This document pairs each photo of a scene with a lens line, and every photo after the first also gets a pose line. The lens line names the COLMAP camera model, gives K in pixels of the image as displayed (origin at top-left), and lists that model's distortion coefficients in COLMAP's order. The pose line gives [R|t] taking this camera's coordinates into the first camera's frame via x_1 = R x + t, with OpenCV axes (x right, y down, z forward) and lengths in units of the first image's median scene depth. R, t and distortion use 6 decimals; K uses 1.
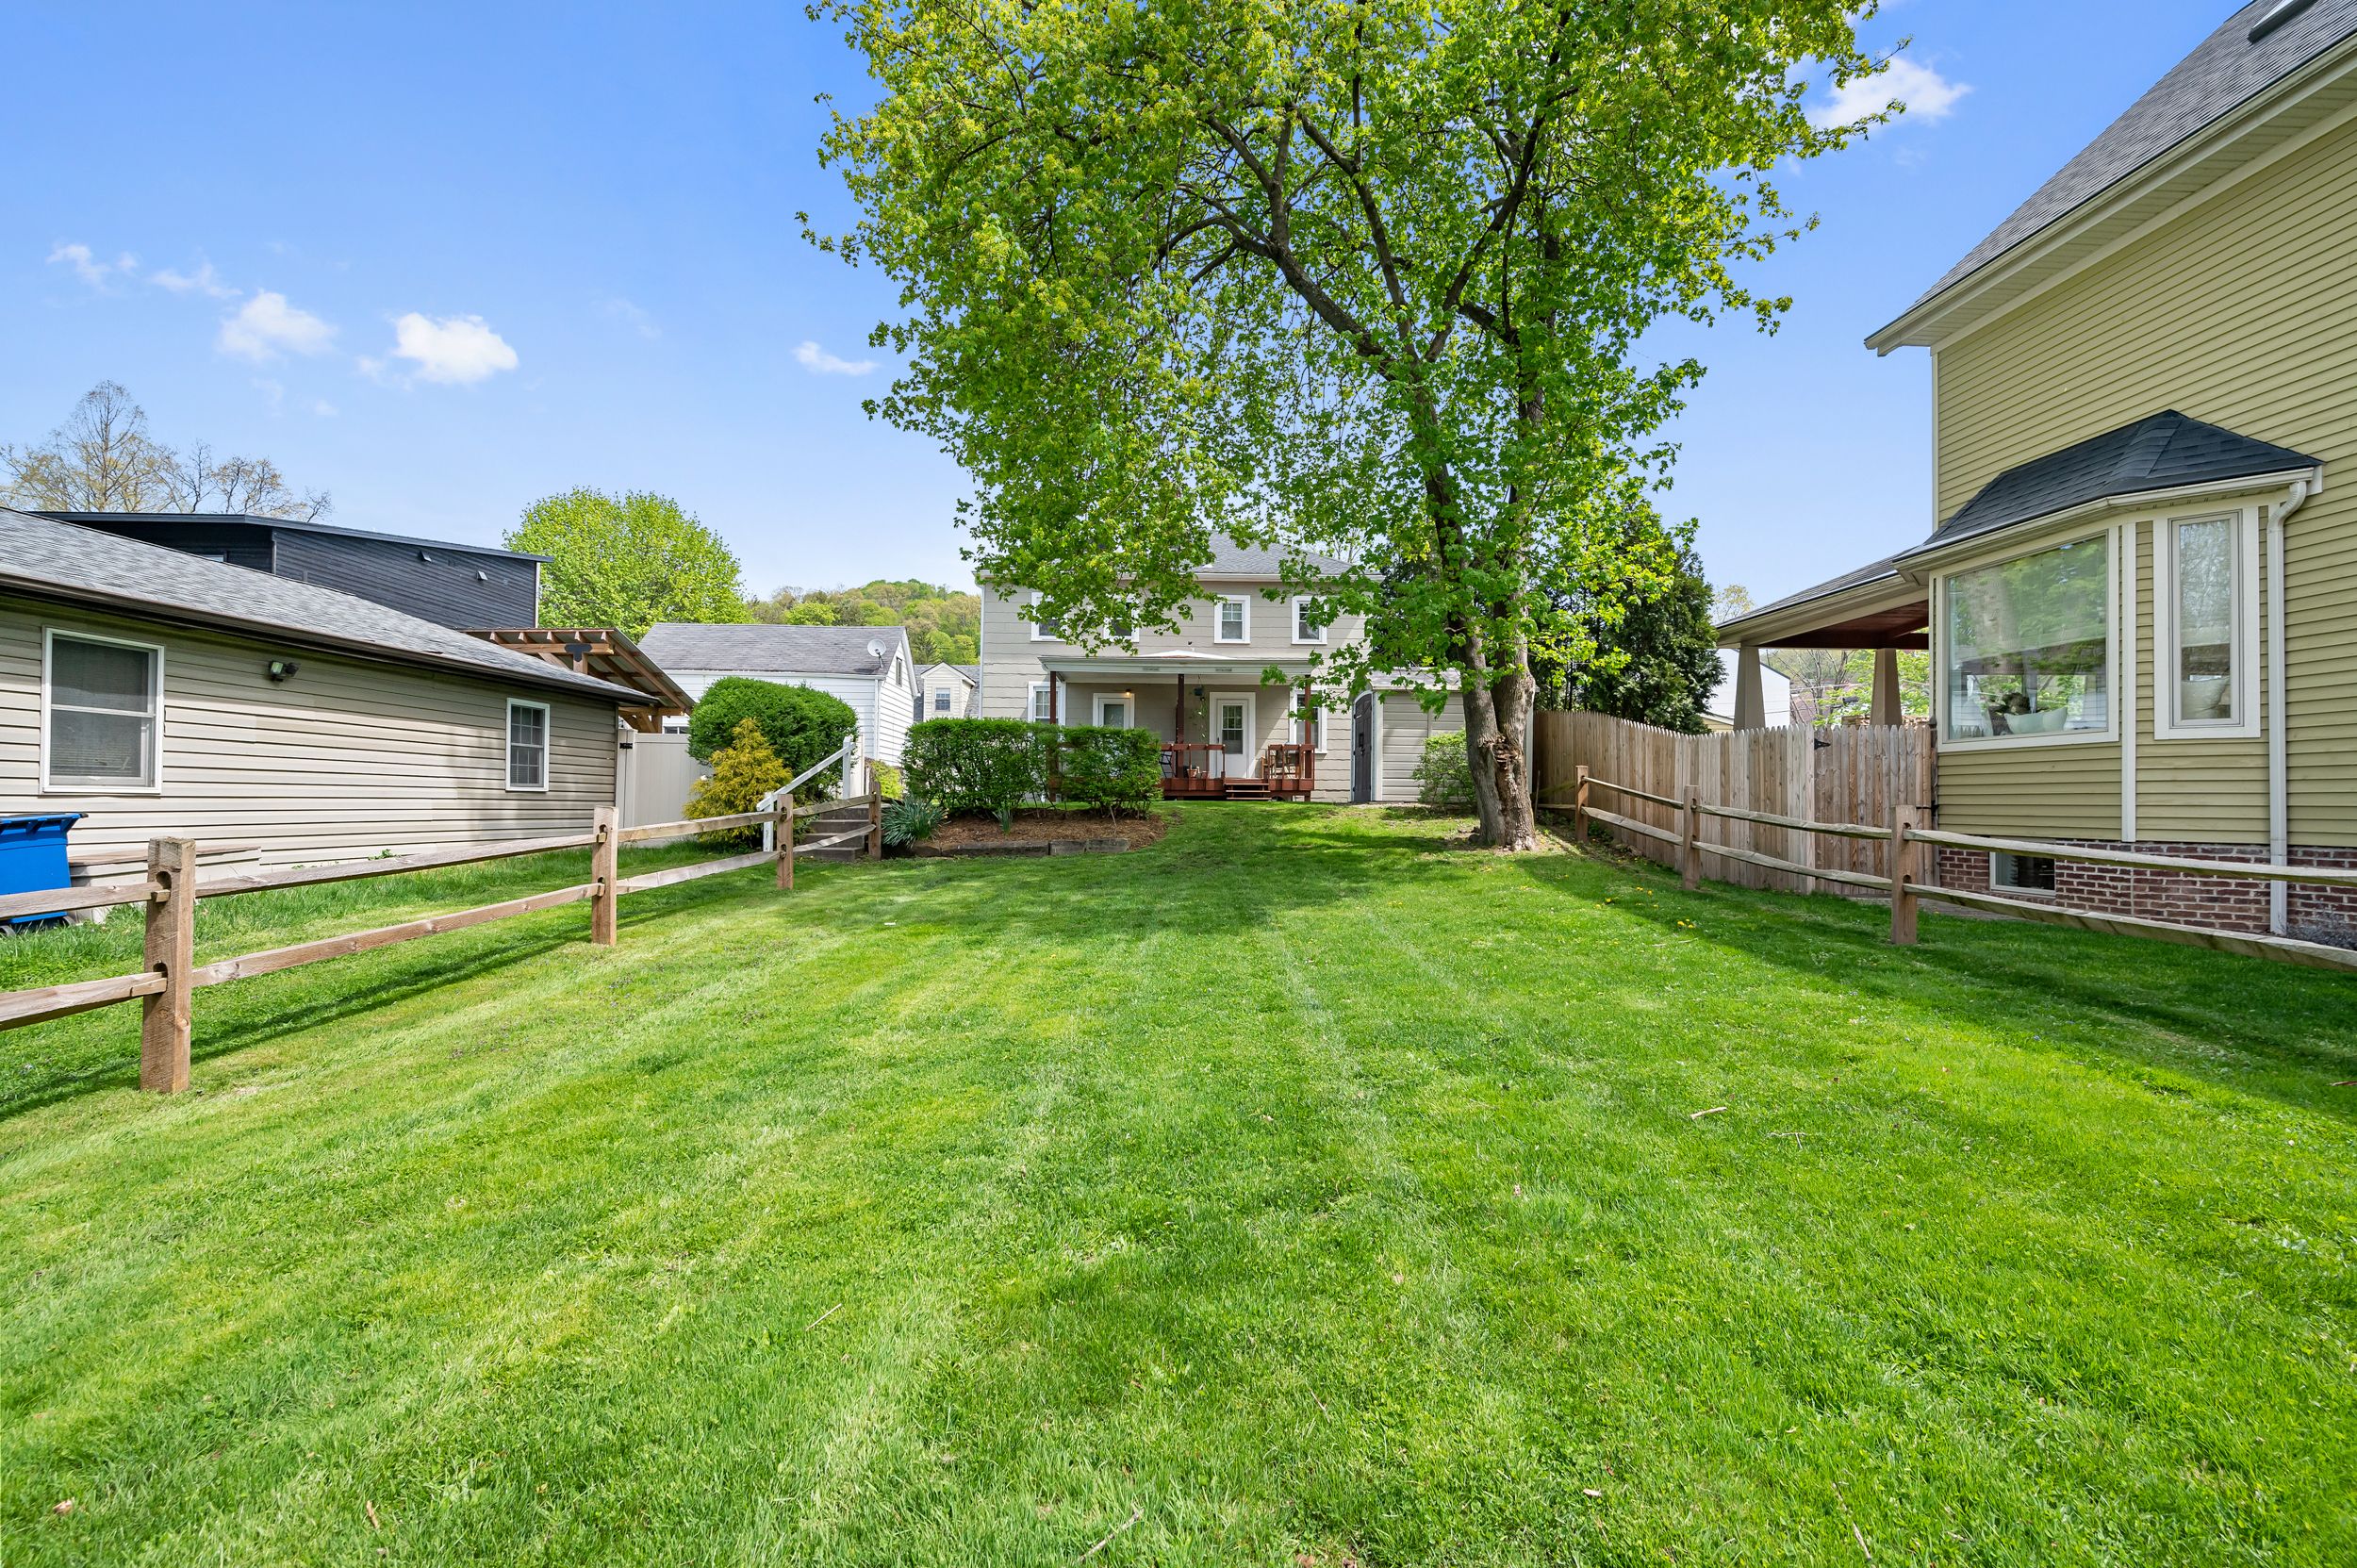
lens RADIAL K [[973.9, 0, 1171.9], [0, 973.9, 787.4], [0, 0, 1]] dist [-0.000365, -0.000308]
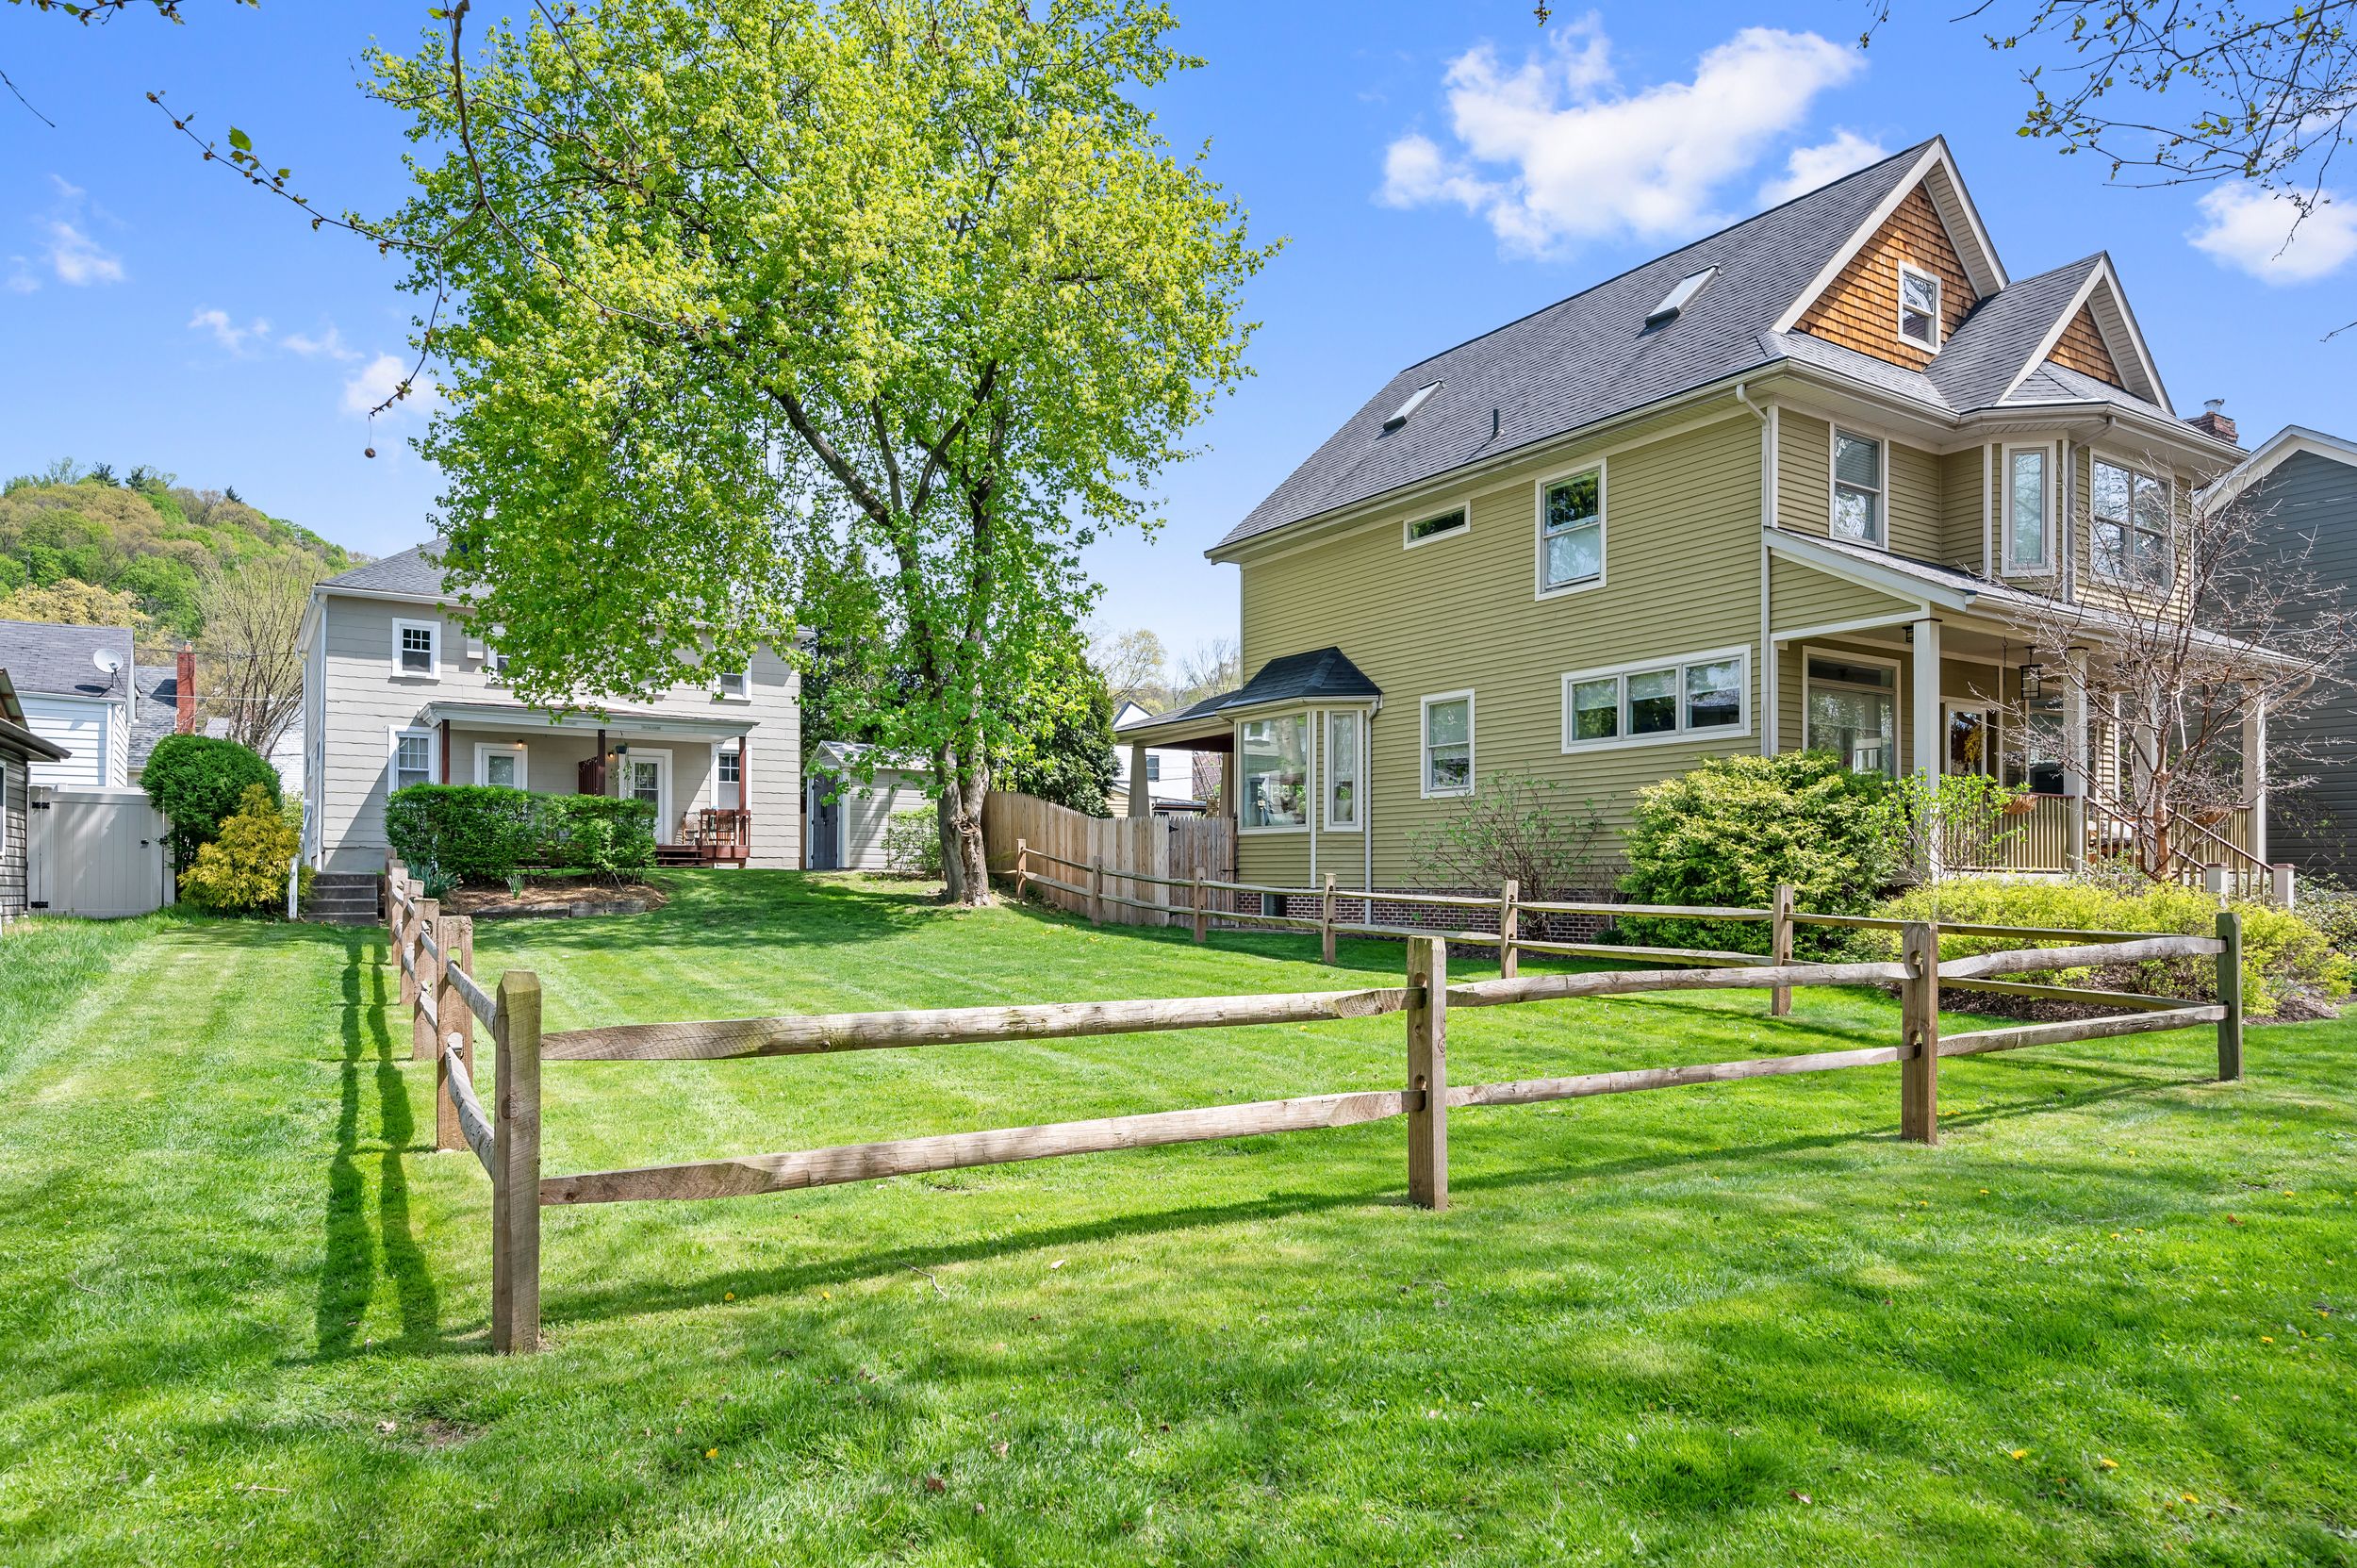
lens RADIAL K [[1398.3, 0, 1178.5], [0, 1398.3, 784.0], [0, 0, 1]] dist [0.000712, 0.000290]
pose [[0.850665, 0.031168, 0.524783, -0.360446], [-0.004869, 0.998665, -0.051420, -0.001278], [-0.525685, 0.041186, 0.849682, -0.653305]]
